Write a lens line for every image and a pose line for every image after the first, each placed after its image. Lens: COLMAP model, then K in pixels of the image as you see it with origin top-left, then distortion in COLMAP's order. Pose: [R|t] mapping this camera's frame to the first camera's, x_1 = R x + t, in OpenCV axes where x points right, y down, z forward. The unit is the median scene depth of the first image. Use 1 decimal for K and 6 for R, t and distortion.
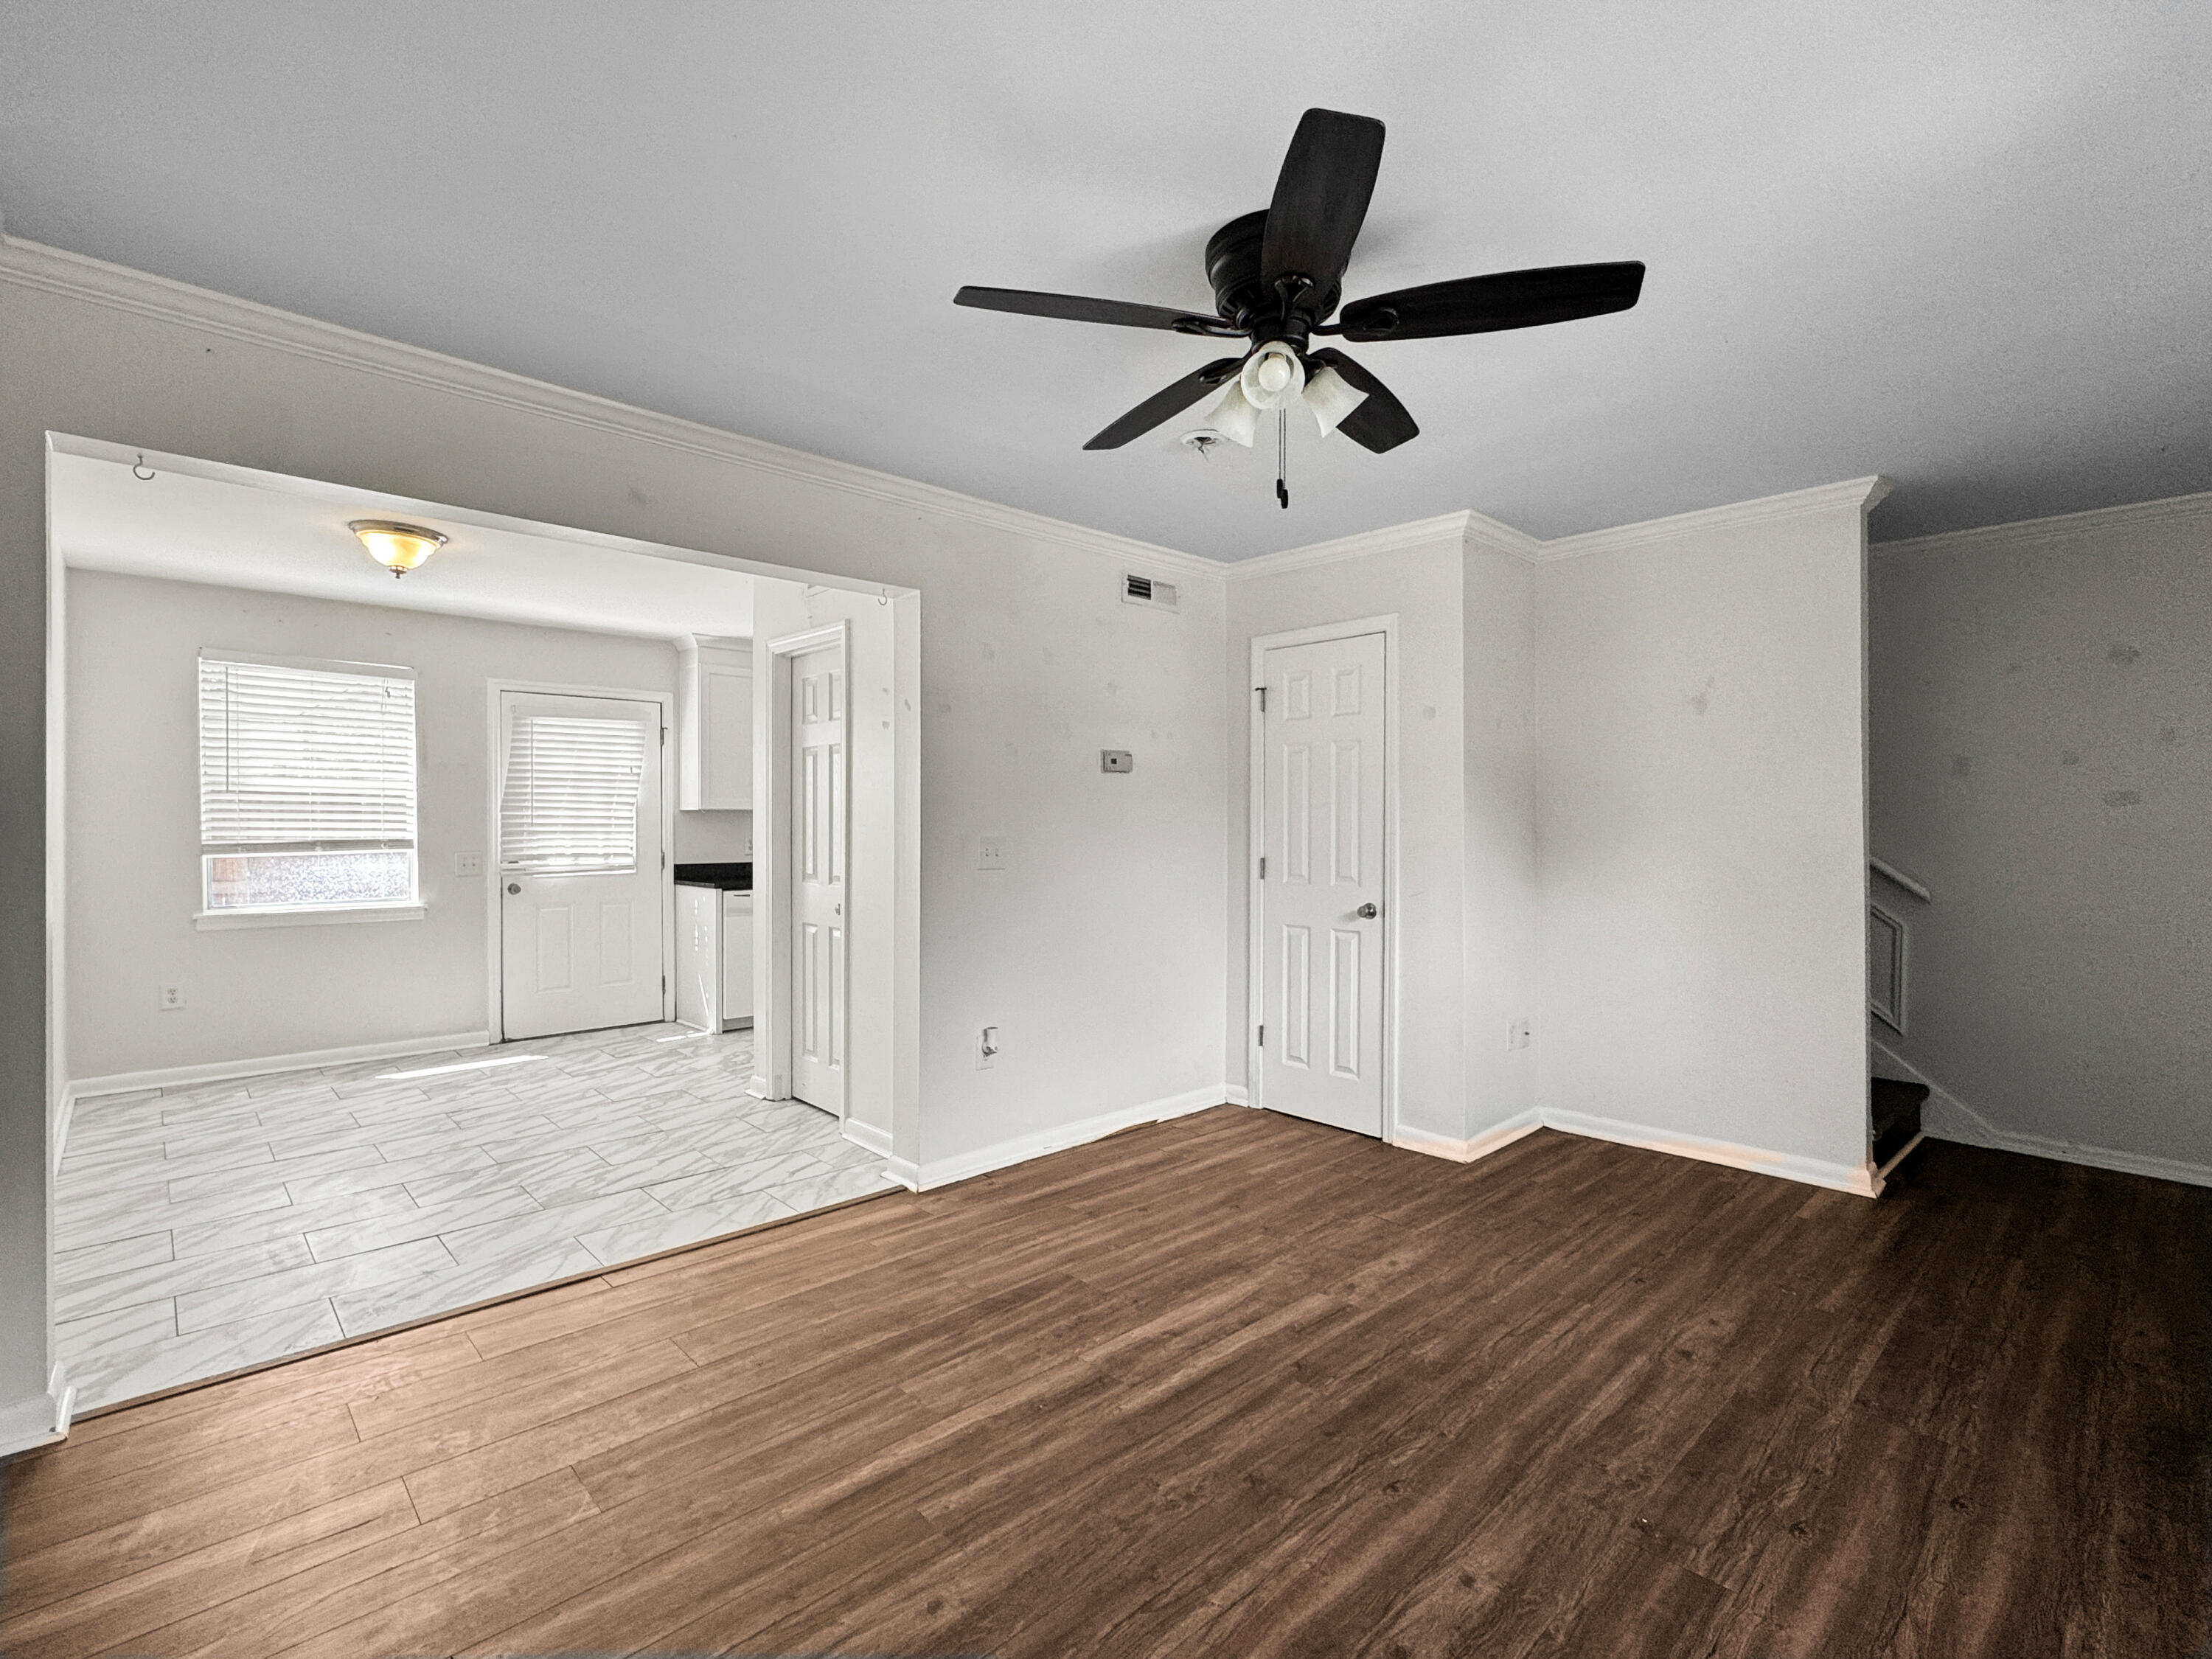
lens RADIAL K [[1023.0, 0, 1106.0], [0, 1023.0, 829.5], [0, 0, 1]] dist [-0.002818, -0.000954]
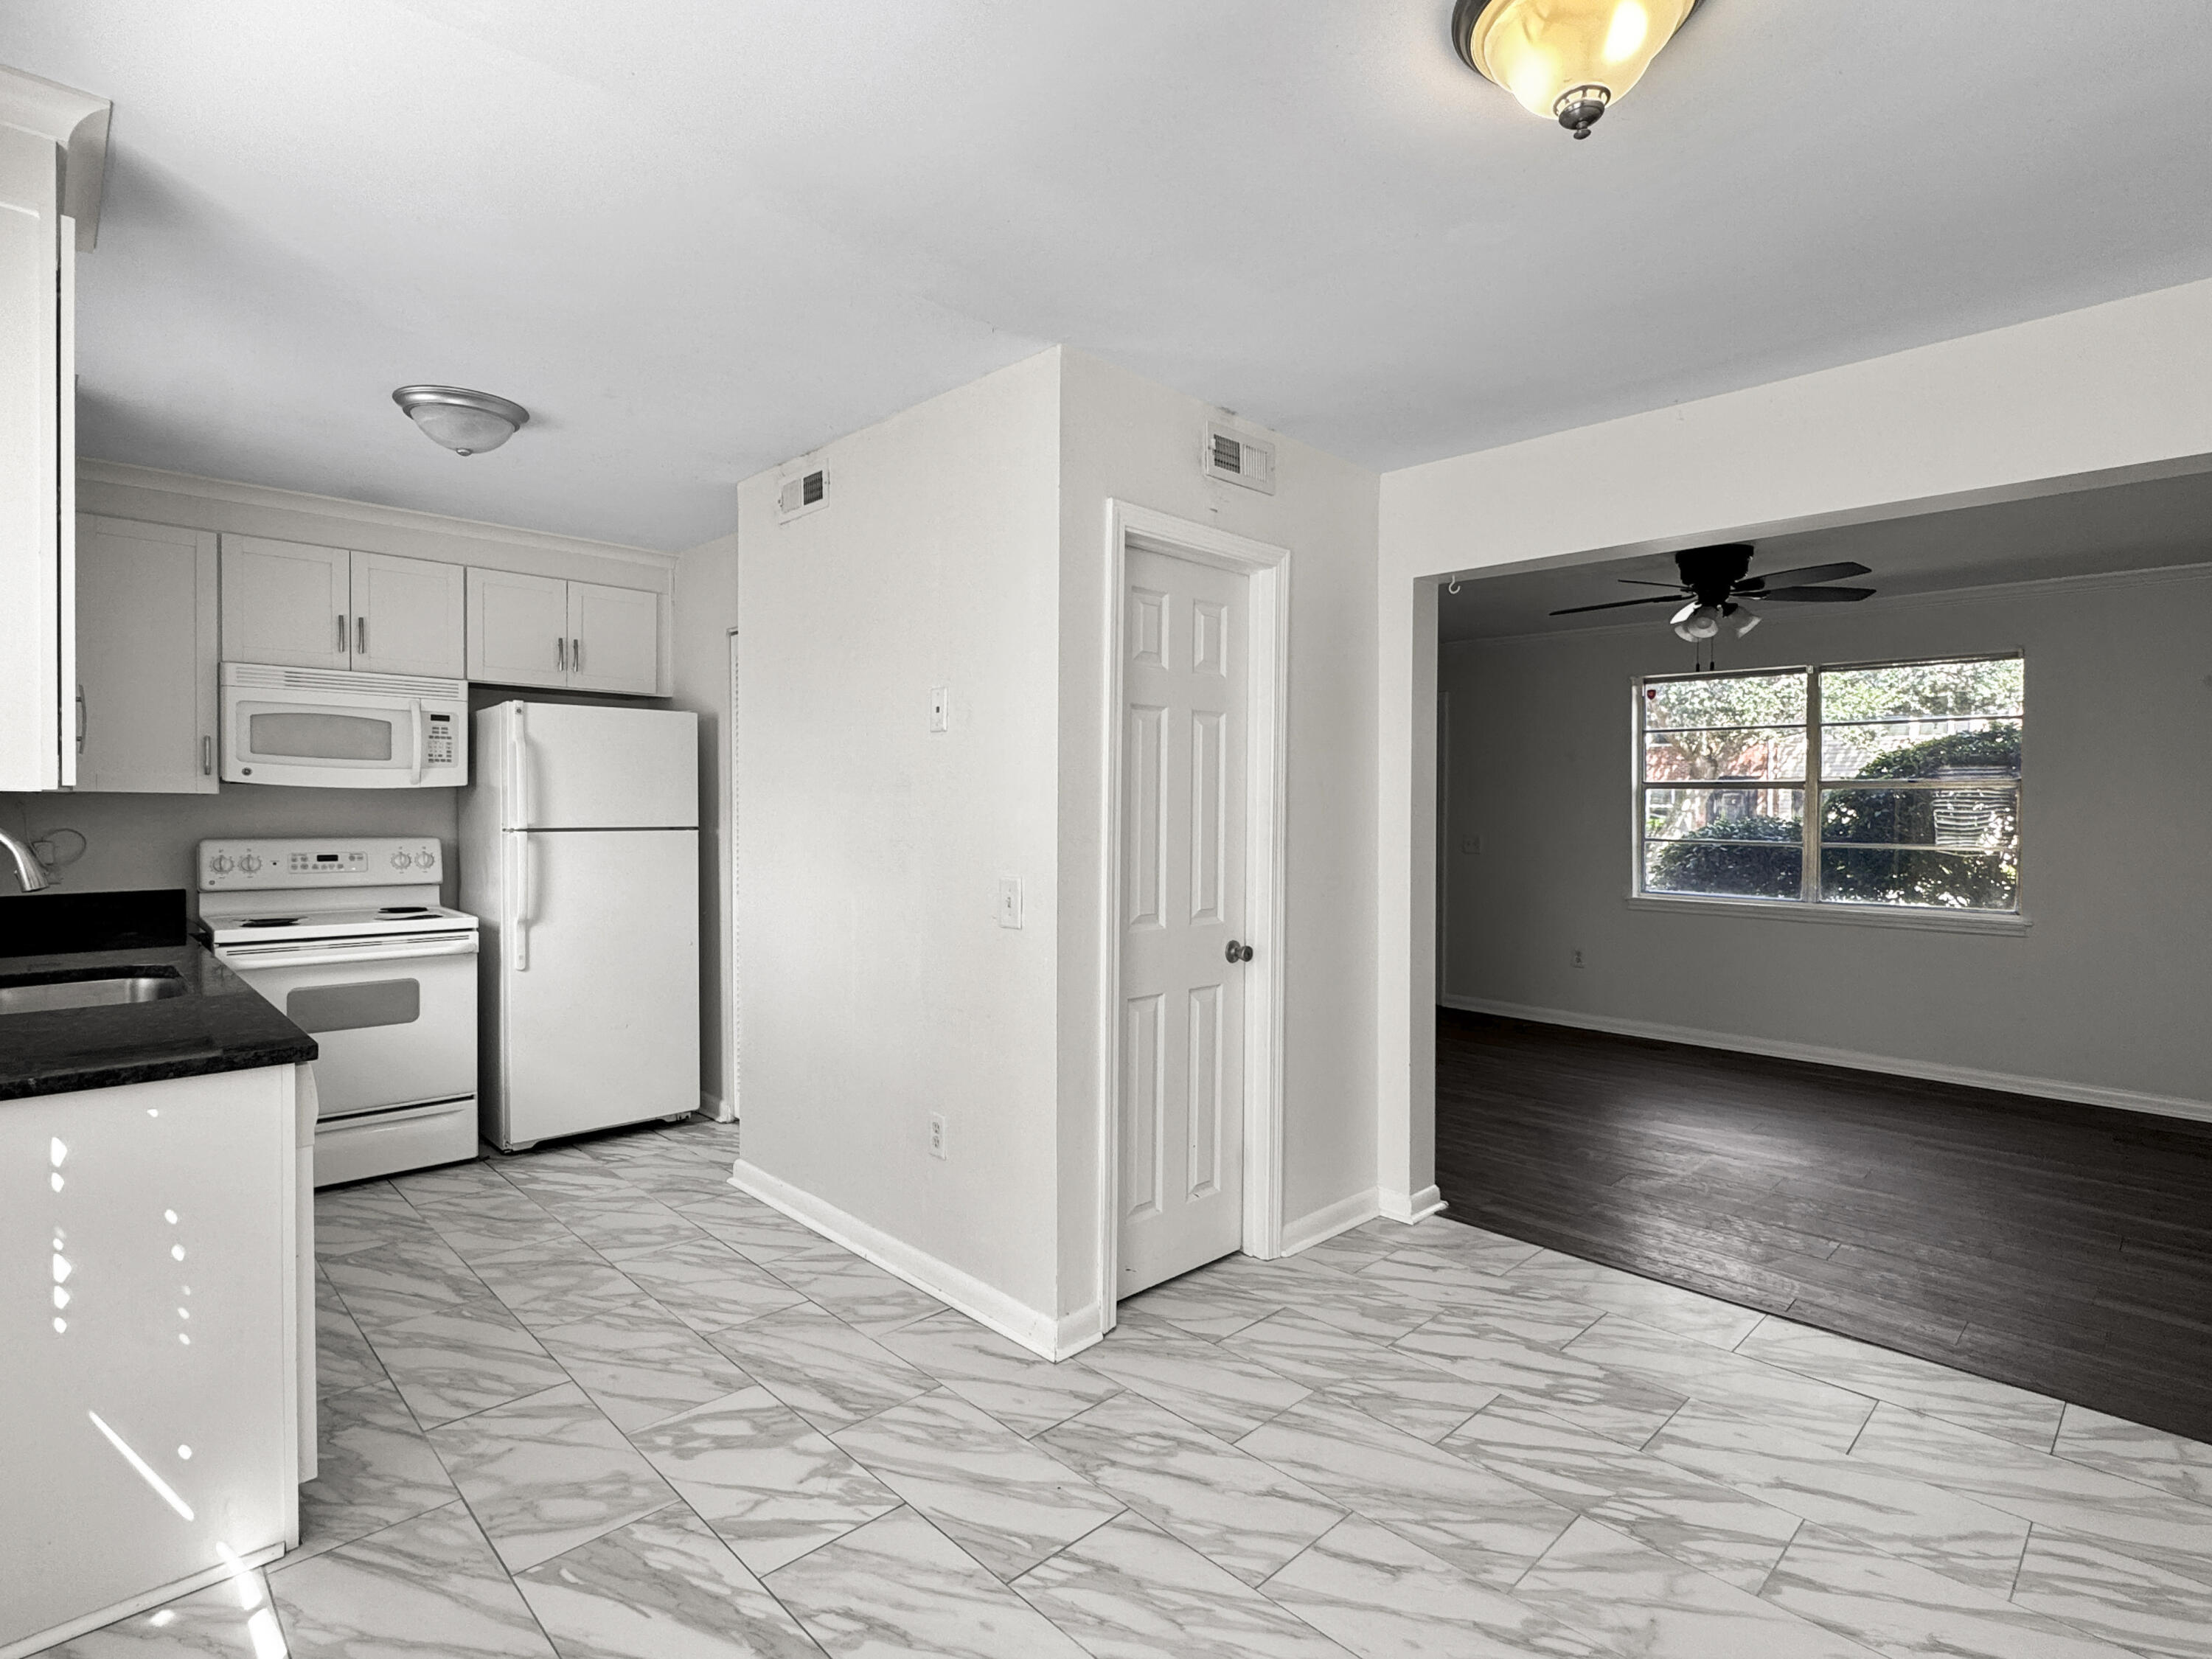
lens RADIAL K [[1102.4, 0, 1106.0], [0, 1102.4, 829.5], [0, 0, 1]] dist [0.000777, -0.000210]
pose [[-0.017057, -0.022949, 0.999591, -1.055393], [-0.002078, 0.999735, 0.022917, -0.024962], [-0.999852, -0.001686, -0.017100, 1.159894]]
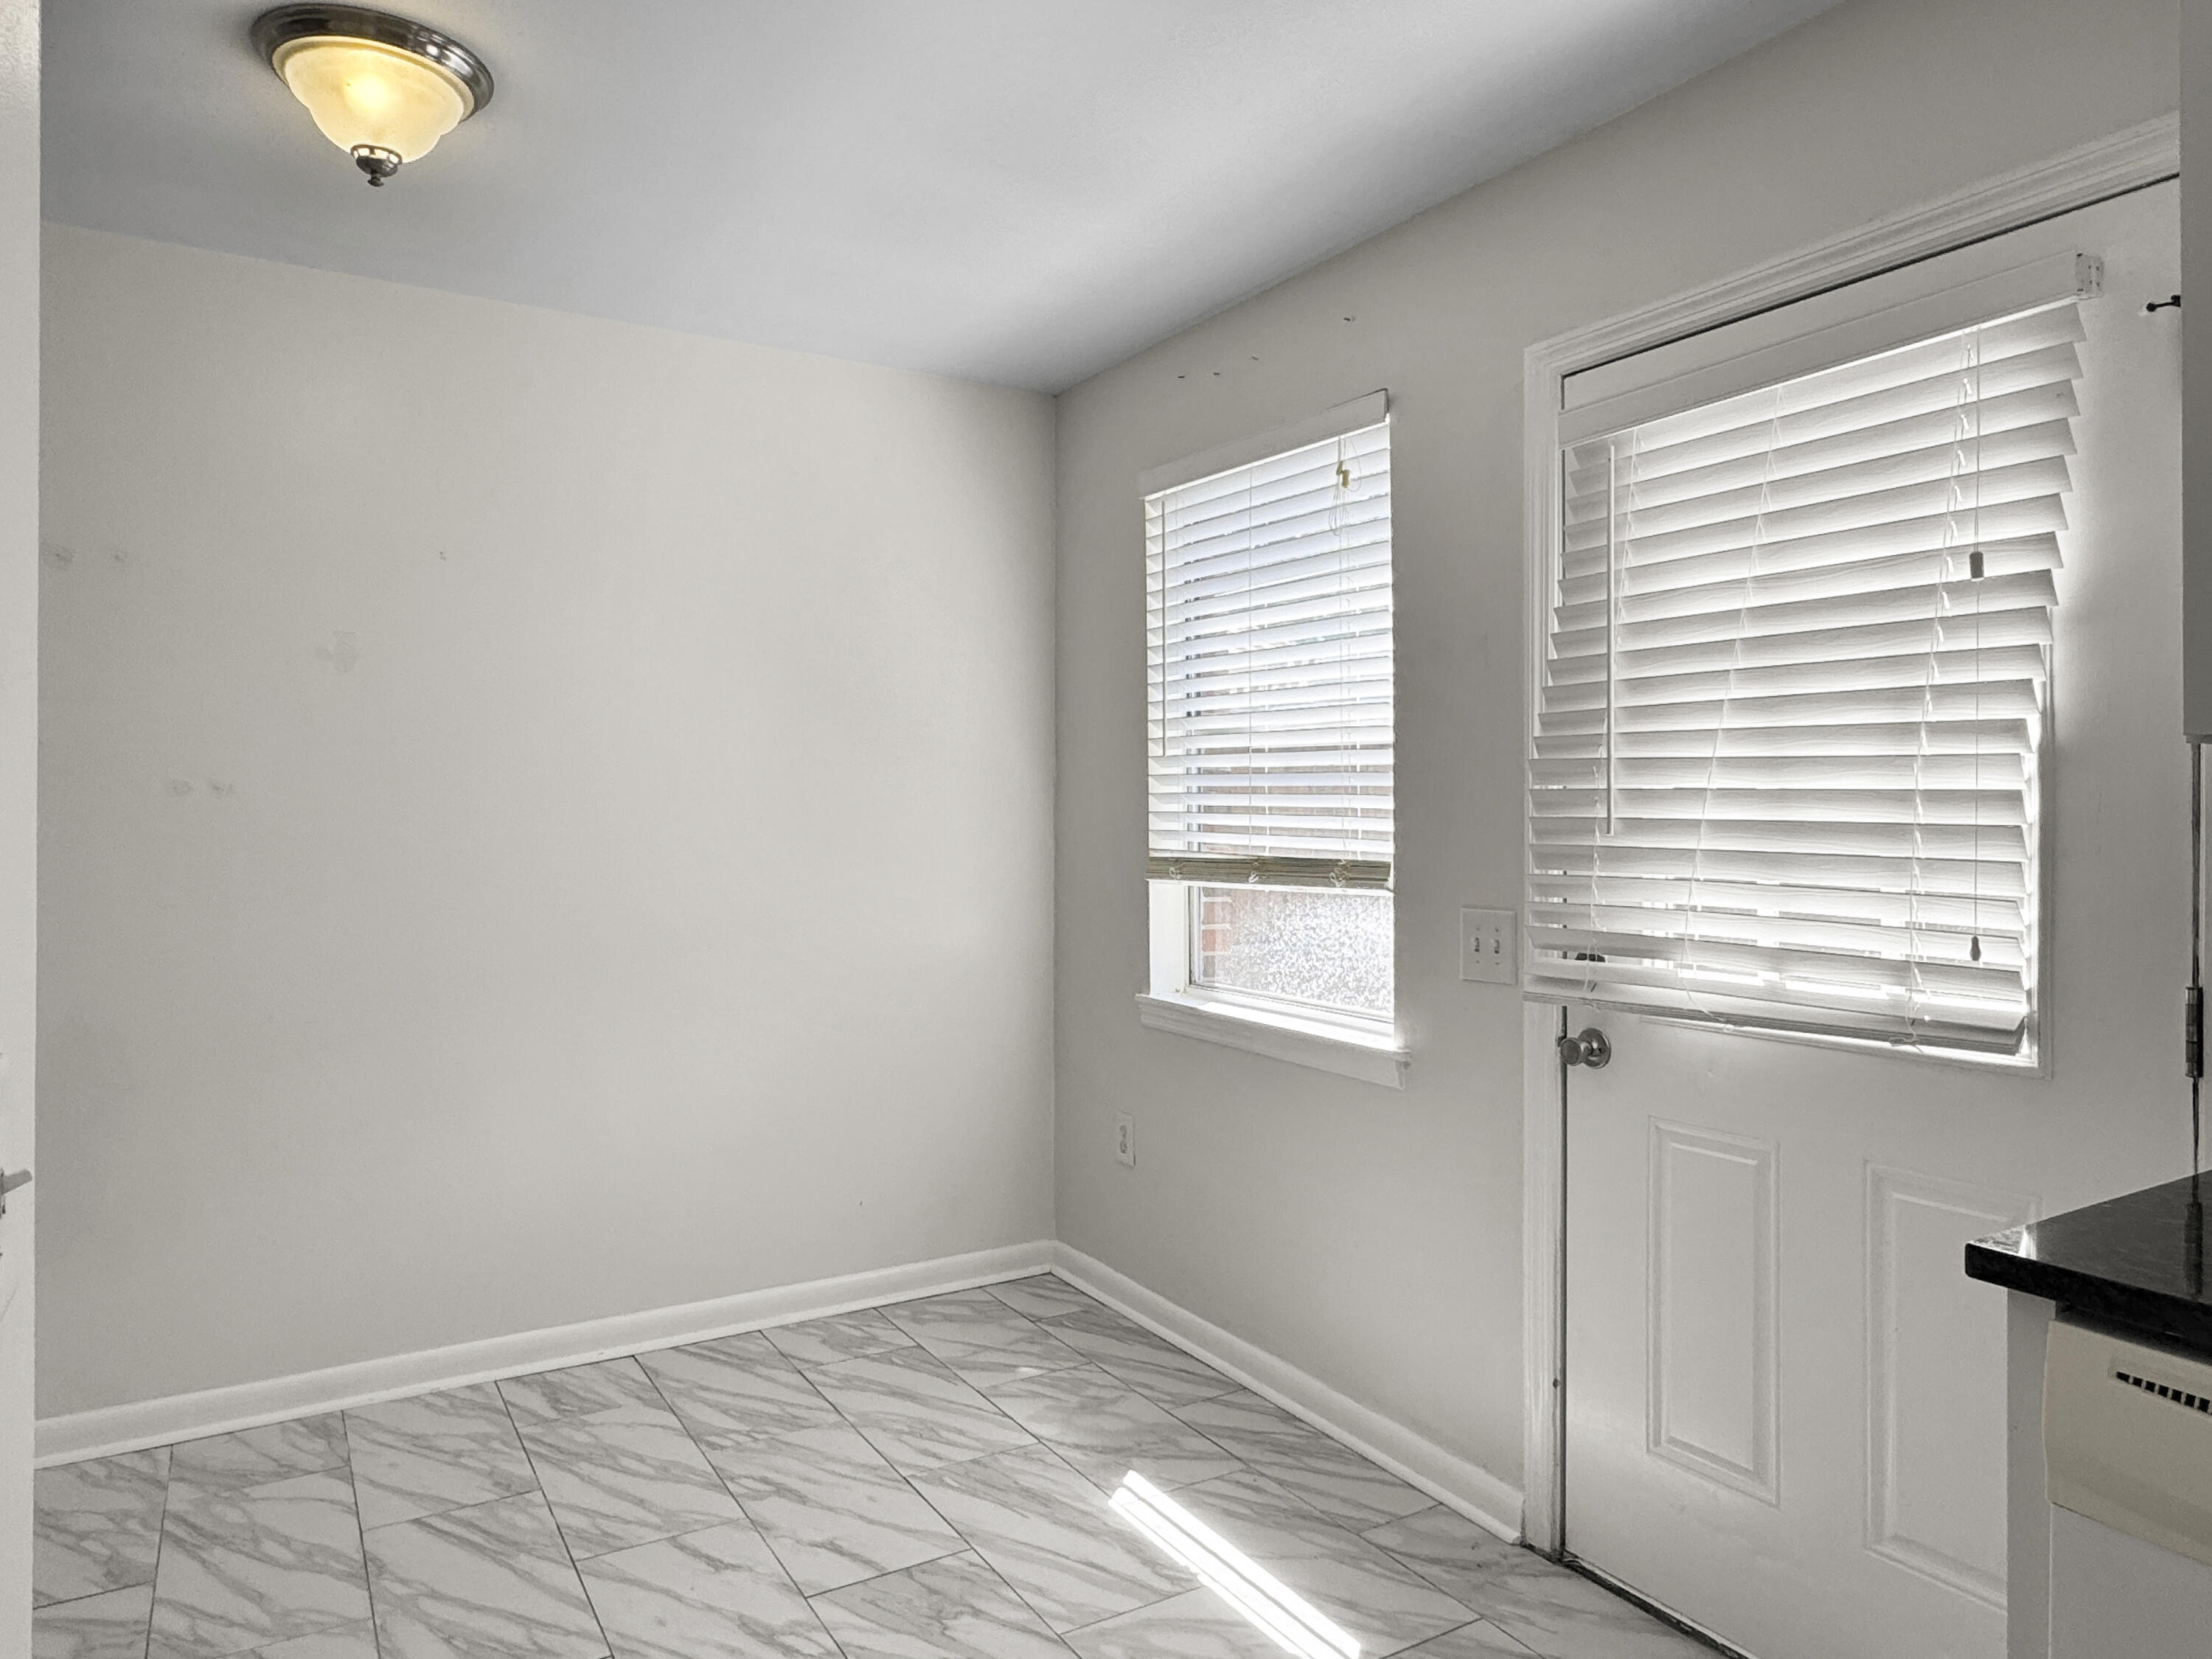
lens RADIAL K [[1398.8, 0, 1103.7], [0, 1398.8, 809.9], [0, 0, 1]] dist [-0.003601, -0.000345]
pose [[-0.204174, -0.003444, -0.978928, -0.239242], [-0.012900, 0.999916, -0.000827, -0.009984], [0.978850, 0.012460, -0.204202, 1.368494]]
